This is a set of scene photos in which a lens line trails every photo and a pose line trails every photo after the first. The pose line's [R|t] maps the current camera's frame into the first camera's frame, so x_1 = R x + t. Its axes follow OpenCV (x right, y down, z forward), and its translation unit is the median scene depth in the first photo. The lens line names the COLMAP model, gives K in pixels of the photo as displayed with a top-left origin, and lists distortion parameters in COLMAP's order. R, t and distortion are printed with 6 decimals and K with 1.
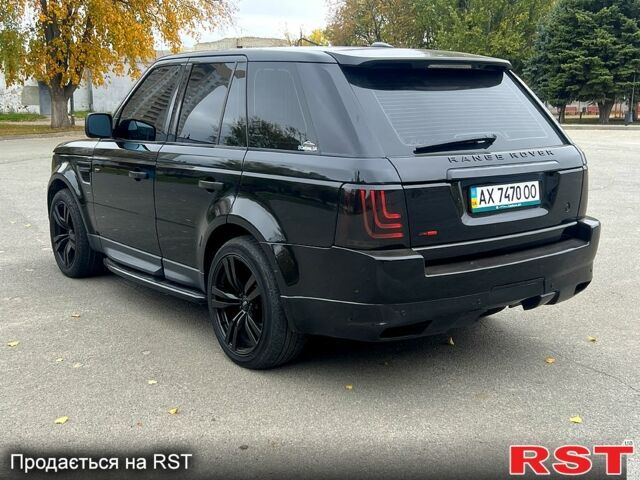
lens RADIAL K [[789.2, 0, 319.7], [0, 789.2, 238.4], [0, 0, 1]] dist [0.056268, 0.000000]
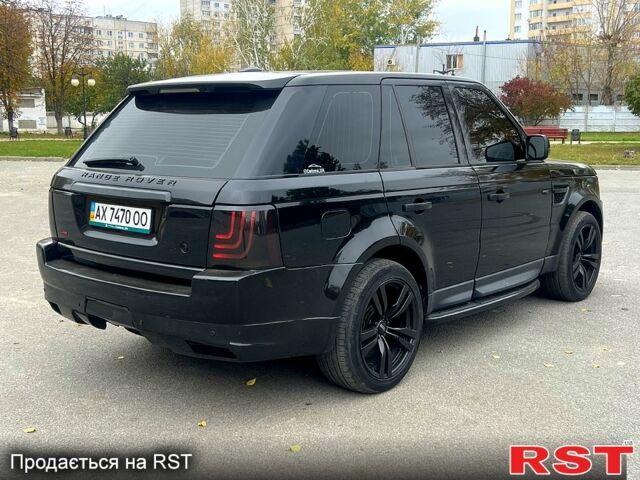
lens RADIAL K [[836.2, 0, 317.4], [0, 836.2, 239.8], [0, 0, 1]] dist [0.096457, 0.000000]
pose [[0.201700, 0.146579, -0.968417, 1.336690], [-0.183636, 0.976864, 0.109610, -0.190297], [0.962079, 0.155728, 0.223950, 1.008584]]
